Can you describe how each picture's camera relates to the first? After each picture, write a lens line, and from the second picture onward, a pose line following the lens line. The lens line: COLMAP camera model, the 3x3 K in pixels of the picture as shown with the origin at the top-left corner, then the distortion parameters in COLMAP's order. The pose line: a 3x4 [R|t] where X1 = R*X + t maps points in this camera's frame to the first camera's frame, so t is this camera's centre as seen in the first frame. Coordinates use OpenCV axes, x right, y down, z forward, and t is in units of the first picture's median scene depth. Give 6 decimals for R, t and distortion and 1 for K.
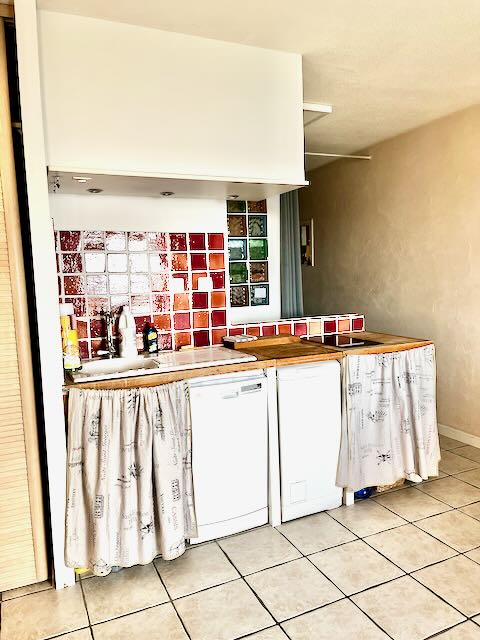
lens RADIAL K [[484.8, 0, 239.7], [0, 484.8, 320.6], [0, 0, 1]] dist [0.034456, -0.003478]
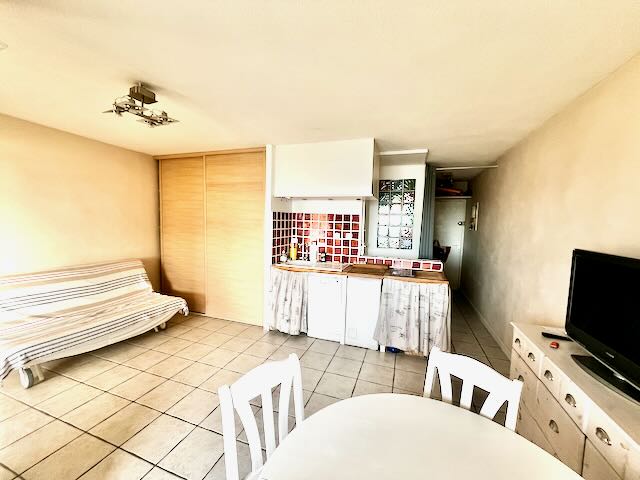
lens RADIAL K [[258.8, 0, 319.8], [0, 258.8, 240.4], [0, 0, 1]] dist [-0.002270, -0.000097]
pose [[0.711536, 0.101800, -0.695236, 0.700041], [-0.118862, 0.992628, 0.023698, -0.070152], [0.692523, 0.065775, 0.718391, 0.019879]]
